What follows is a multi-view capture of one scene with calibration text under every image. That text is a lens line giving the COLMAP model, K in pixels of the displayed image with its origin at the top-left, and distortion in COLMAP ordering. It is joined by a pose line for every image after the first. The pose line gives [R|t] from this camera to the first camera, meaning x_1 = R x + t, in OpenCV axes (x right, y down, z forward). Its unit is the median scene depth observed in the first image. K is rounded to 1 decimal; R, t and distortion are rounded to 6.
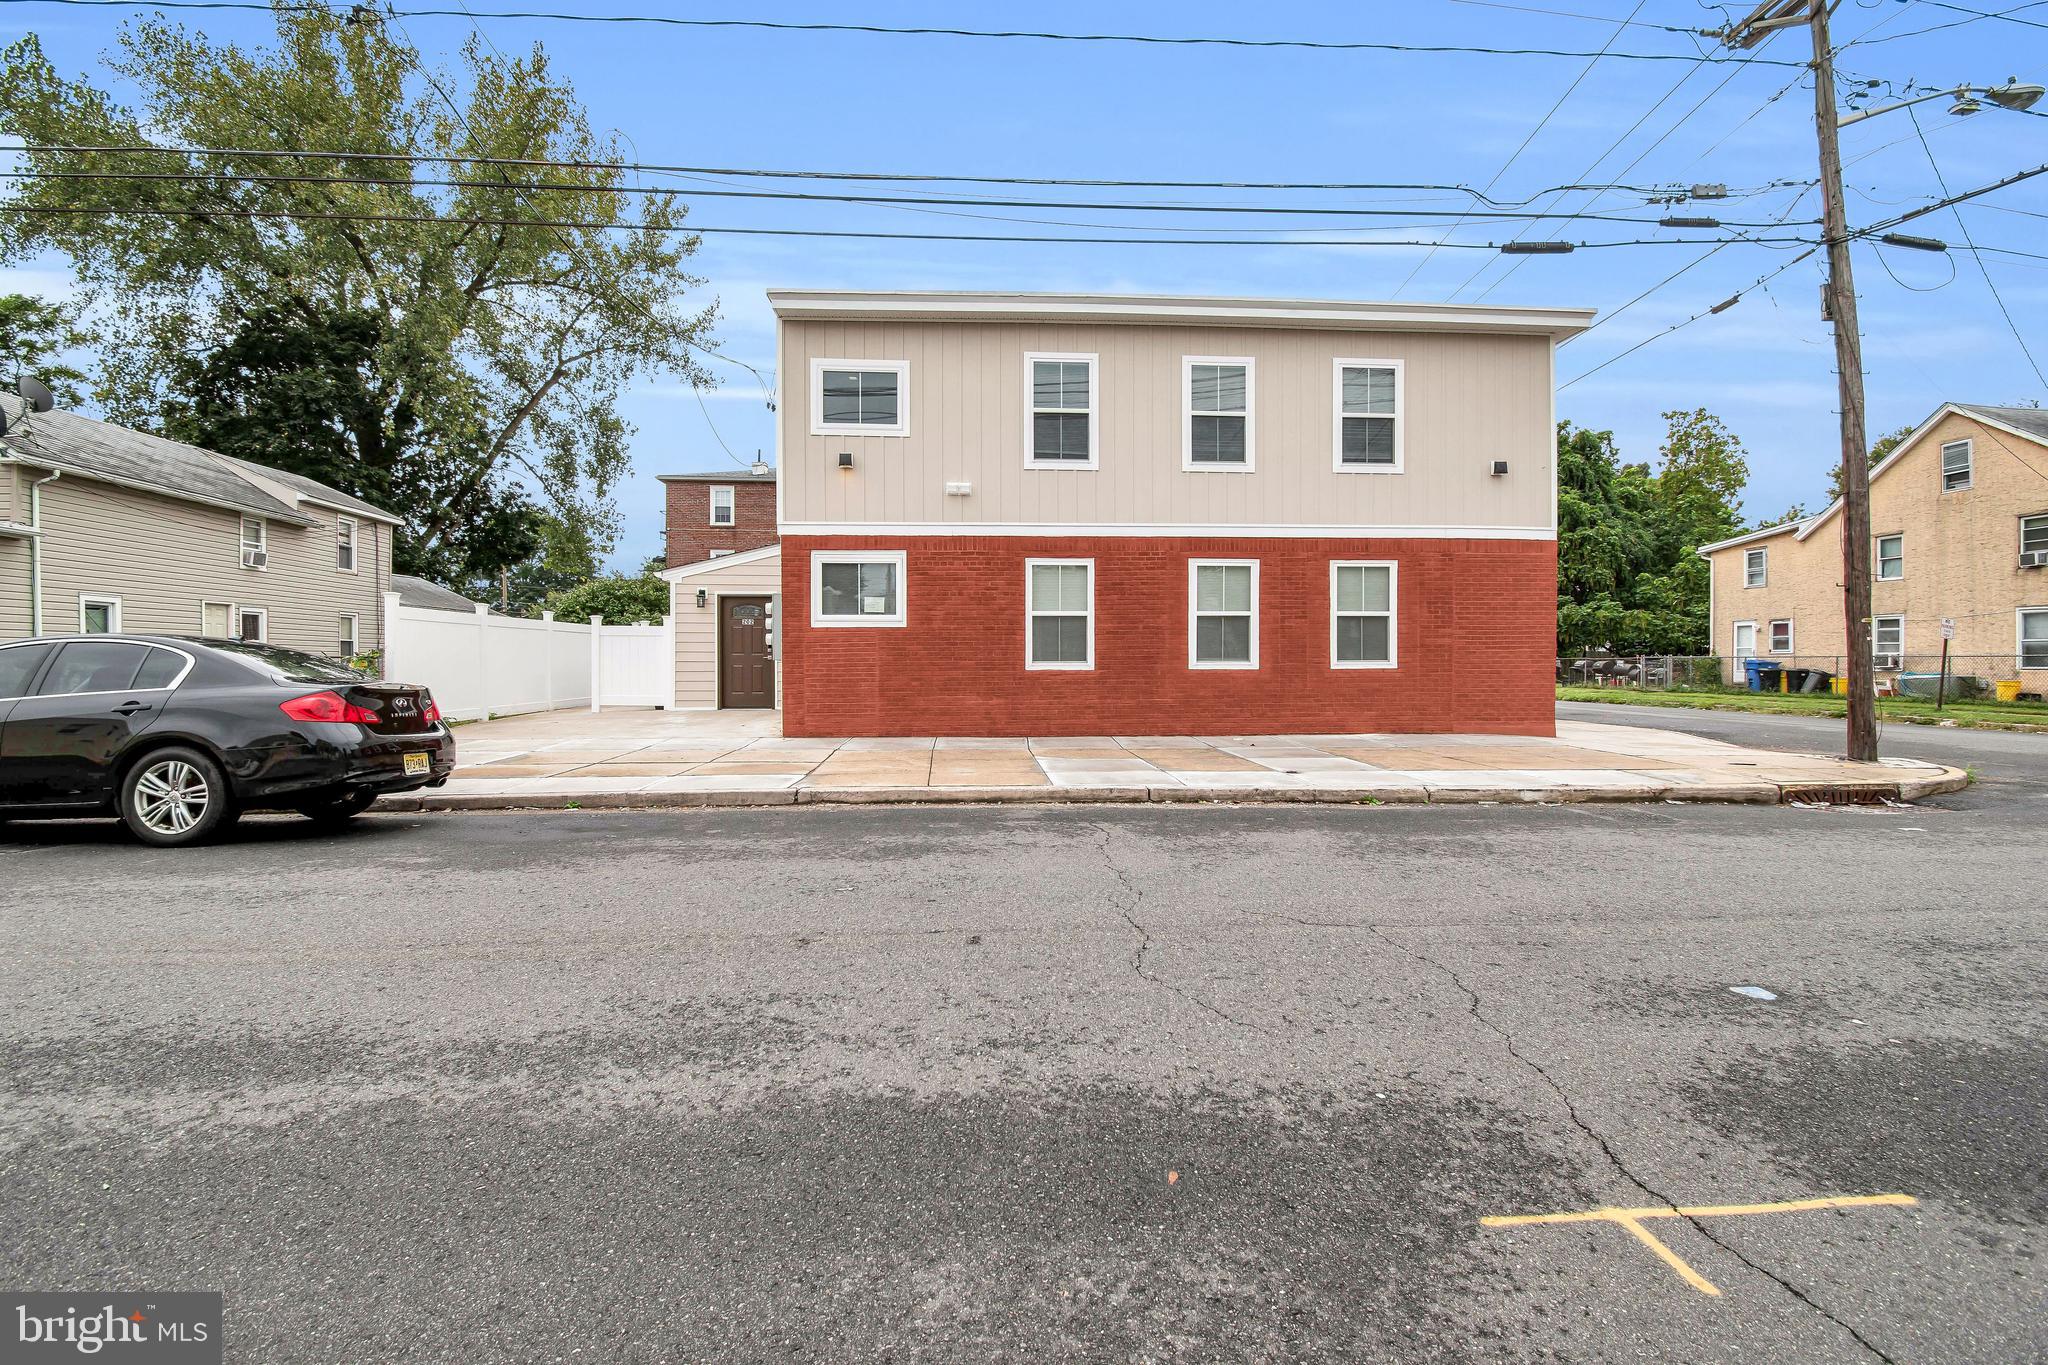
lens RADIAL K [[914.5, 0, 1025.5], [0, 914.5, 669.1], [0, 0, 1]] dist [-0.002562, -0.000850]
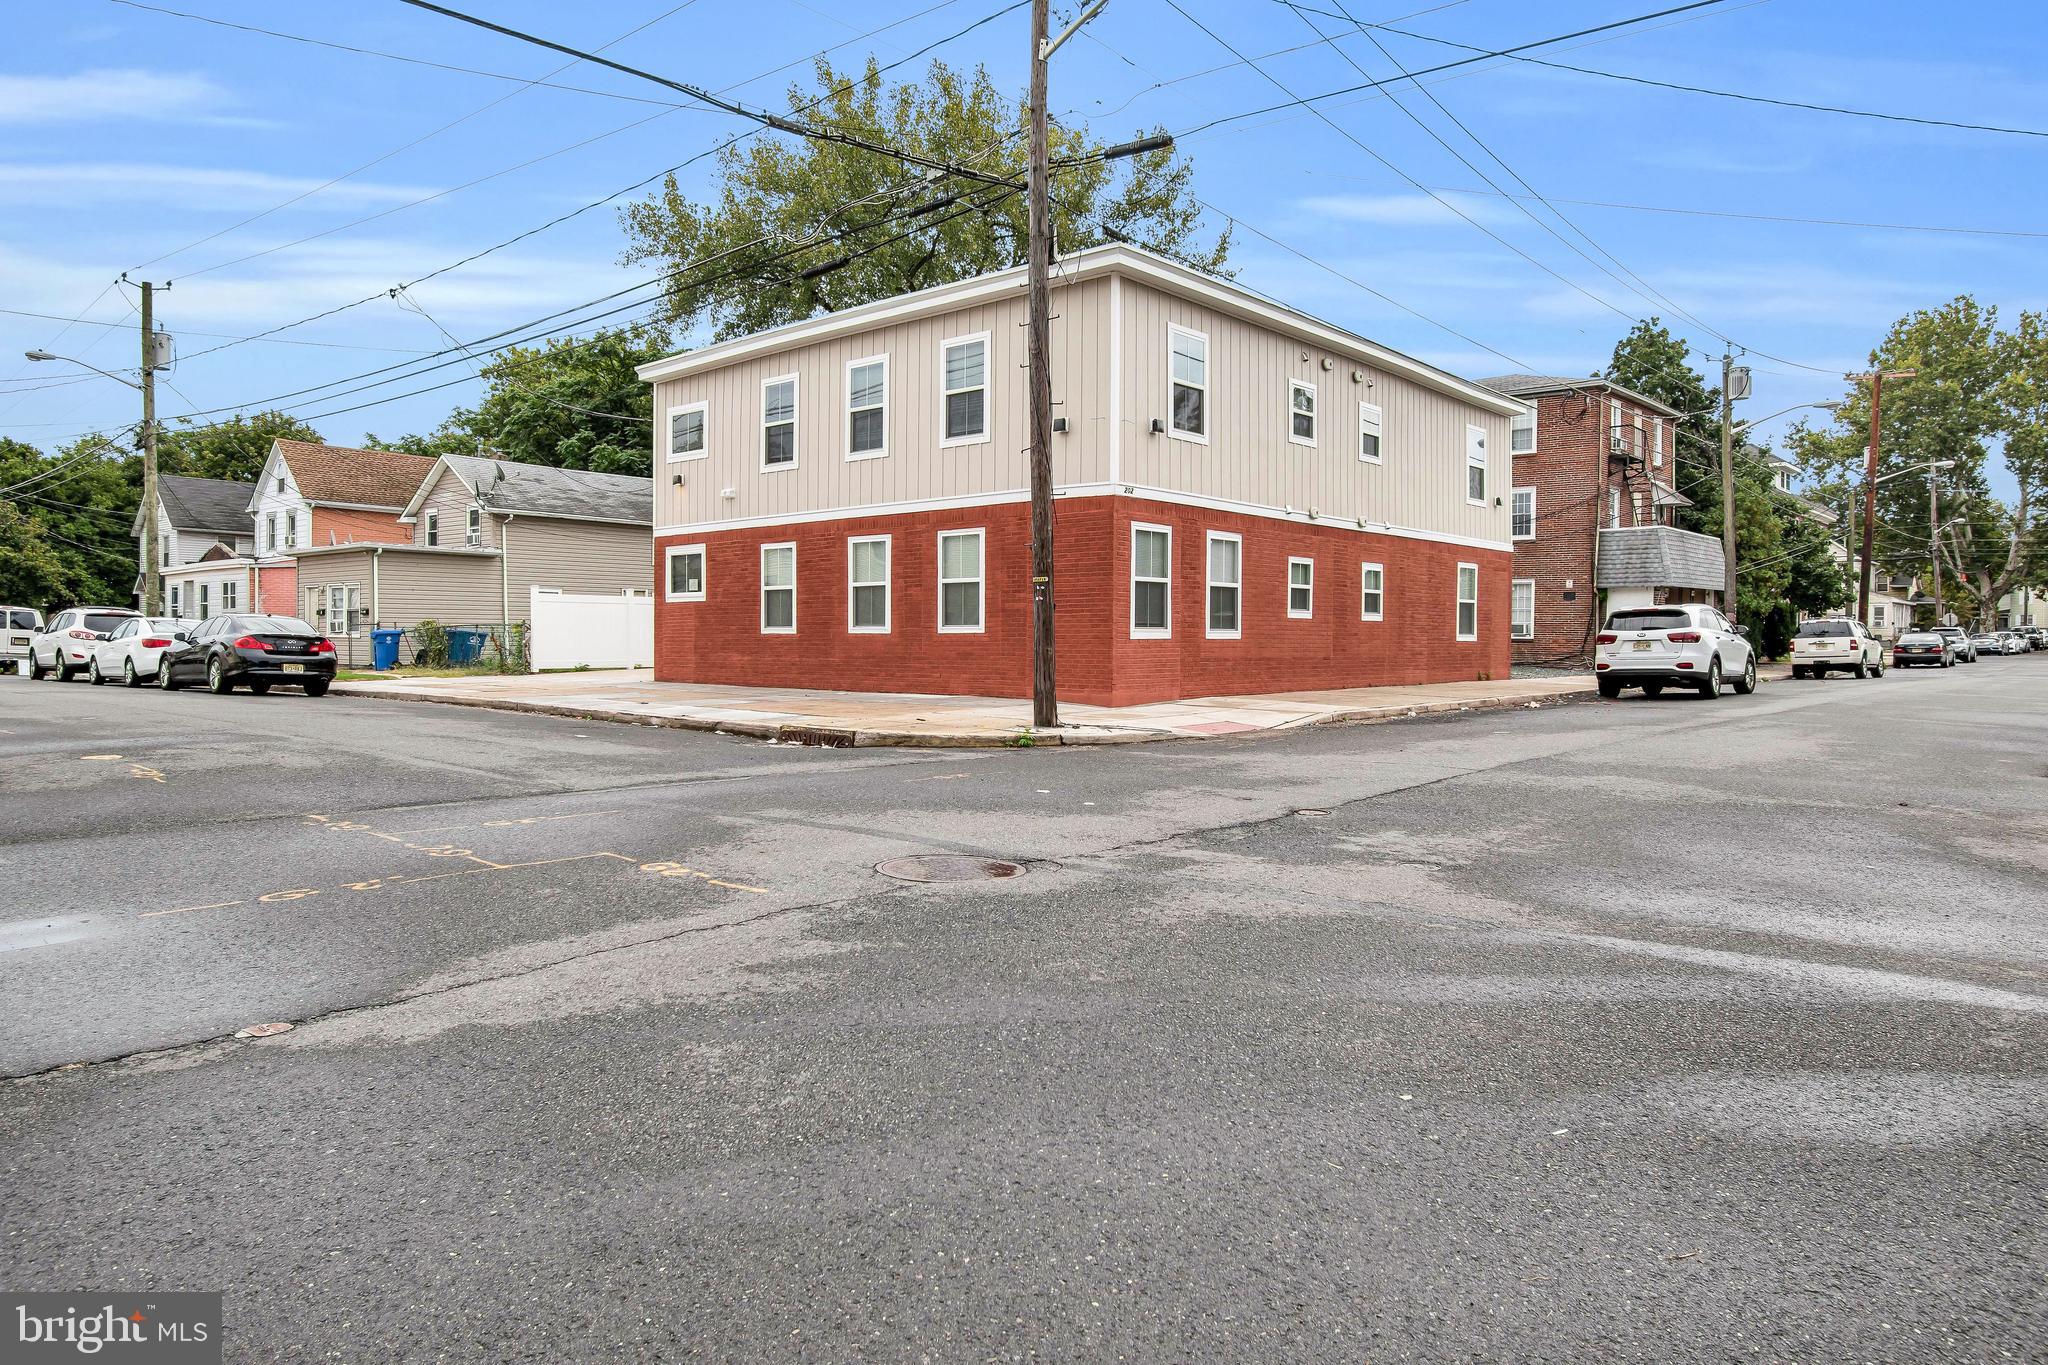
lens RADIAL K [[1268.5, 0, 1022.3], [0, 1268.5, 643.6], [0, 0, 1]] dist [-0.002958, -0.000884]
pose [[0.700609, 0.007157, -0.713509, 1.485434], [-0.011105, 0.999938, -0.000874, 0.012222], [0.713459, 0.008536, 0.700645, 0.039389]]
